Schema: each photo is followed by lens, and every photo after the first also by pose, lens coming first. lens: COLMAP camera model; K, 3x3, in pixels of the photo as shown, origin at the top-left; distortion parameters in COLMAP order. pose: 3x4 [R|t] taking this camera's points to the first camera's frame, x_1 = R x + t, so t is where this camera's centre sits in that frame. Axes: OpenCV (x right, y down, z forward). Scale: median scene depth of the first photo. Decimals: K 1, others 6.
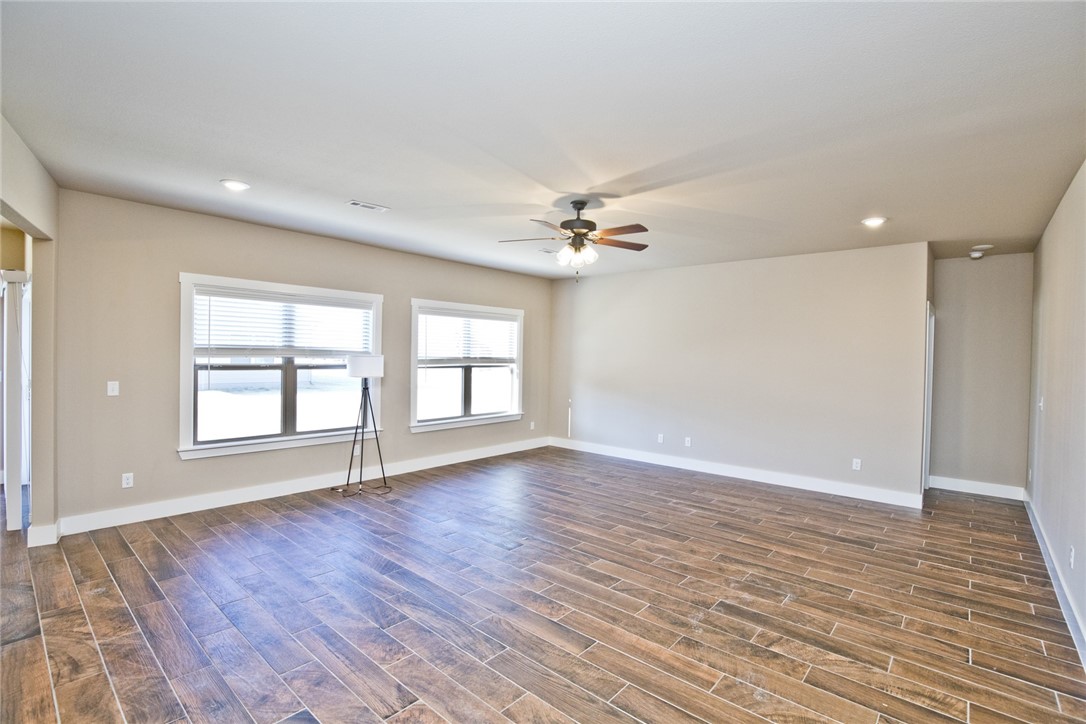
lens RADIAL K [[500.6, 0, 548.3], [0, 500.6, 363.5], [0, 0, 1]] dist [-0.033710, 0.004901]
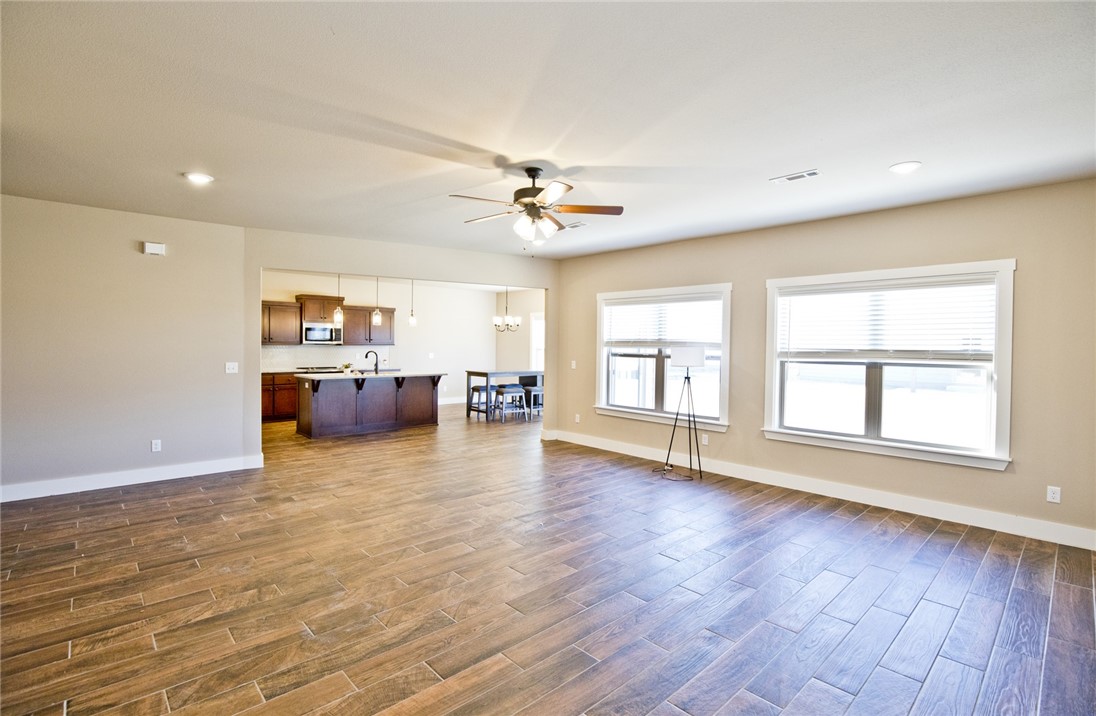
lens RADIAL K [[509.0, 0, 552.4], [0, 509.0, 352.3], [0, 0, 1]] dist [-0.031849, 0.005666]
pose [[-0.104993, -0.004819, -0.994461, 0.948906], [-0.033328, 0.999444, -0.001324, 0.010450], [0.993914, 0.033005, -0.105095, 1.108517]]
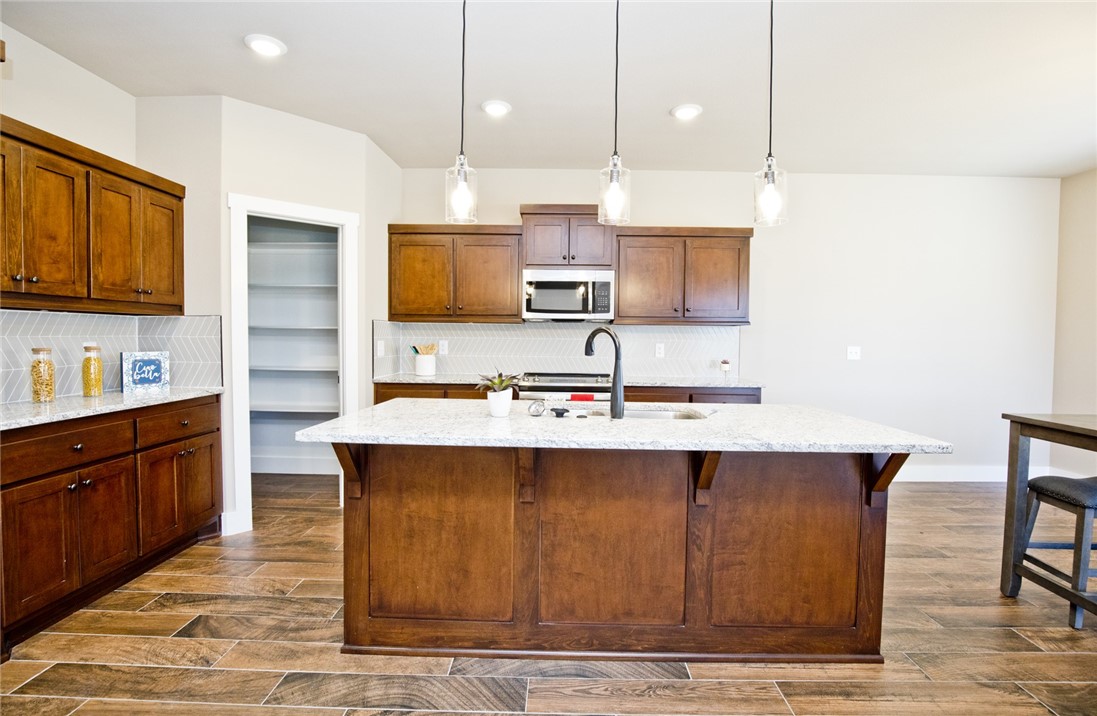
lens RADIAL K [[509.5, 0, 556.0], [0, 509.5, 351.8], [0, 0, 1]] dist [-0.031849, 0.005666]
pose [[-0.764167, -0.011170, -0.644922, -0.620316], [-0.042973, 0.998510, 0.033625, 0.034579], [0.643585, 0.053409, -0.763509, 0.551887]]
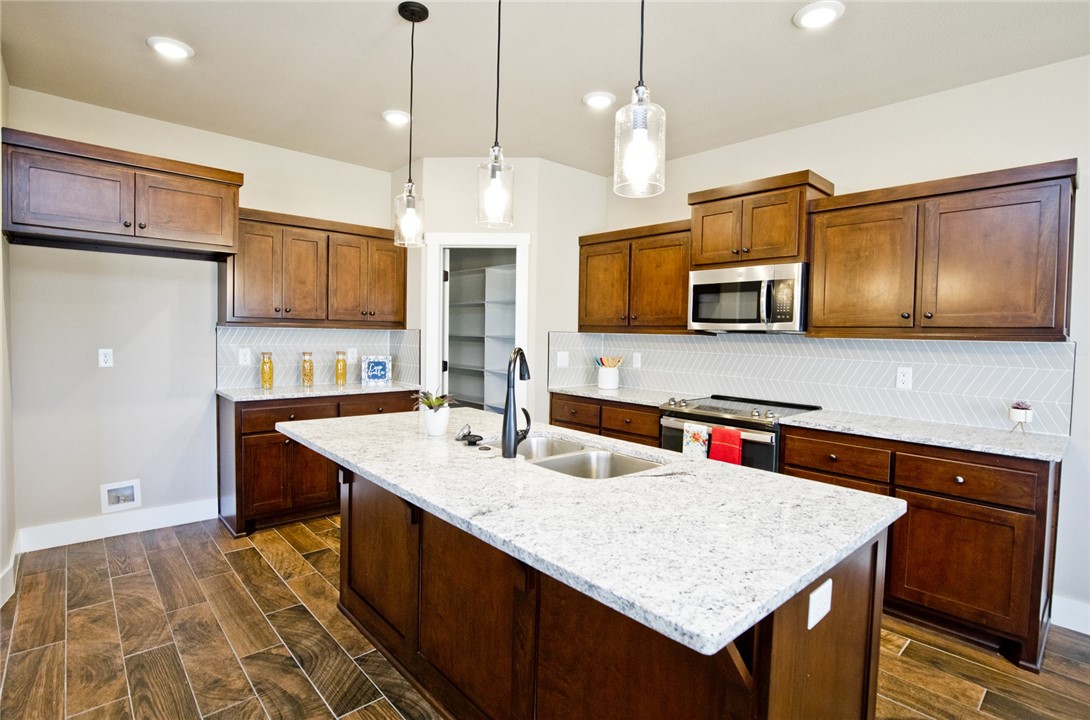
lens RADIAL K [[534.0, 0, 545.7], [0, 534.0, 354.9], [0, 0, 1]] dist [-0.023038, 0.000819]
pose [[-0.992496, -0.047434, 0.112701, -1.082940], [-0.040149, 0.997008, 0.066056, -0.001736], [-0.115497, 0.061035, -0.991431, 0.643743]]
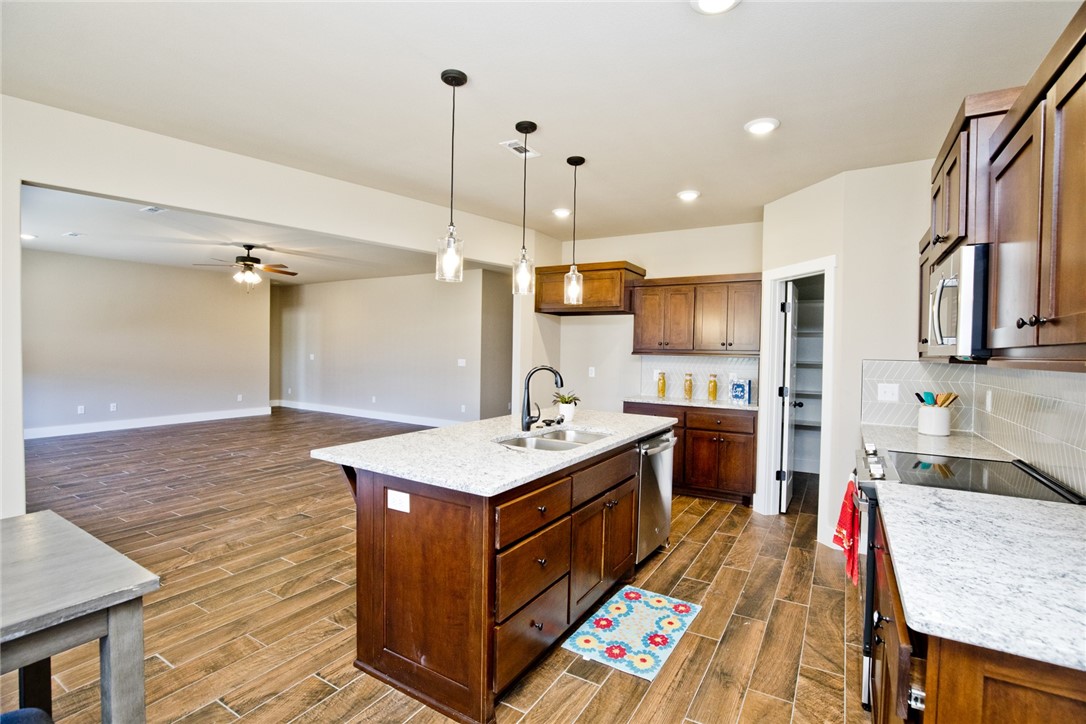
lens RADIAL K [[500.6, 0, 542.9], [0, 500.6, 357.4], [0, 0, 1]] dist [-0.033710, 0.004901]
pose [[-0.169186, -0.039689, 0.984785, -1.711196], [-0.001178, 0.999196, 0.040068, -0.015374], [-0.985583, 0.005619, -0.169097, 0.293604]]
